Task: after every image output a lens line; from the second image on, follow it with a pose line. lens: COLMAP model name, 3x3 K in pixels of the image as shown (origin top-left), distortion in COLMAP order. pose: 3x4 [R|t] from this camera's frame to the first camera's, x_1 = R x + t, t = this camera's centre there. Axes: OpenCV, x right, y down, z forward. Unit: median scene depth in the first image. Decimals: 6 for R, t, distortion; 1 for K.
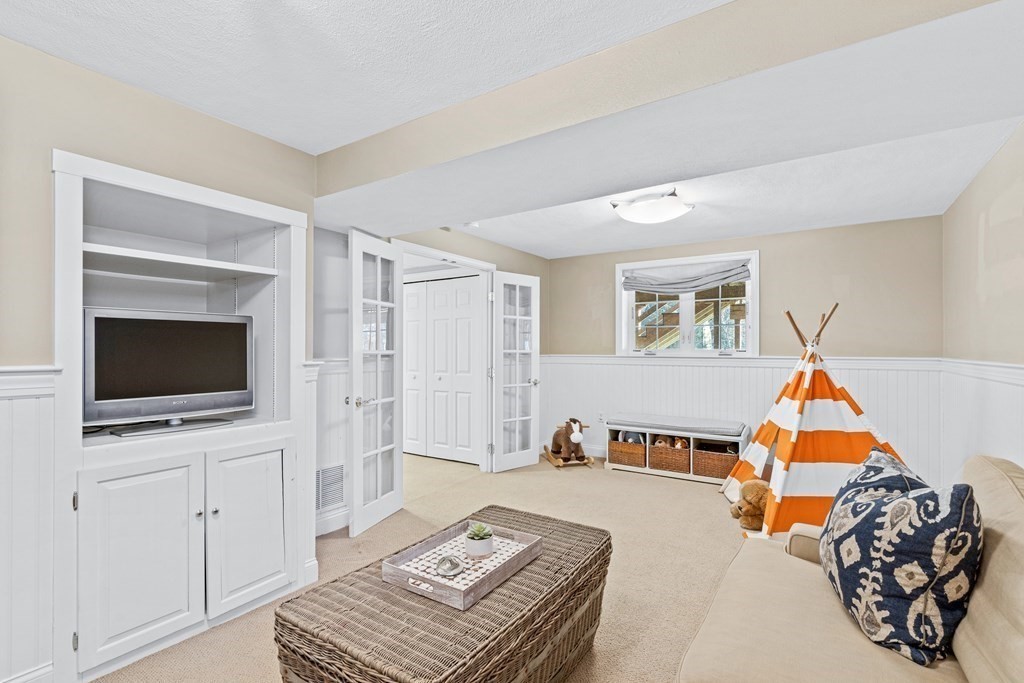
lens RADIAL K [[477.0, 0, 513.8], [0, 477.0, 347.3], [0, 0, 1]] dist [-0.005133, 0.001384]
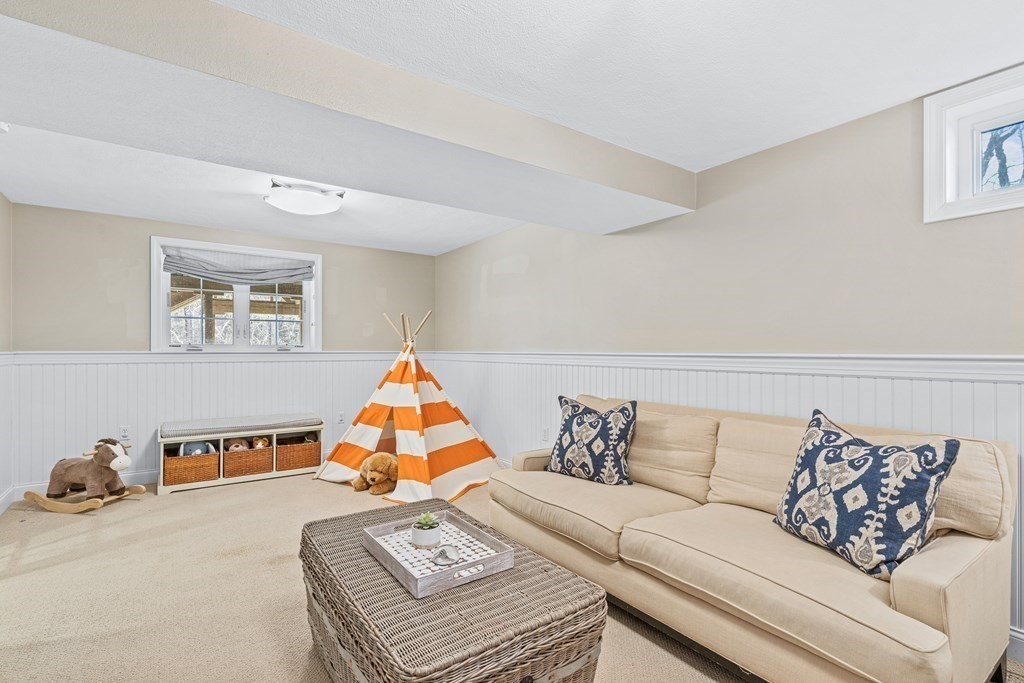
lens RADIAL K [[477.0, 0, 518.5], [0, 477.0, 344.8], [0, 0, 1]] dist [-0.005133, 0.001384]
pose [[0.357784, 0.008339, 0.933767, -0.363015], [-0.005161, 0.999963, -0.006953, 0.009932], [-0.933790, -0.002331, 0.357814, 0.181817]]
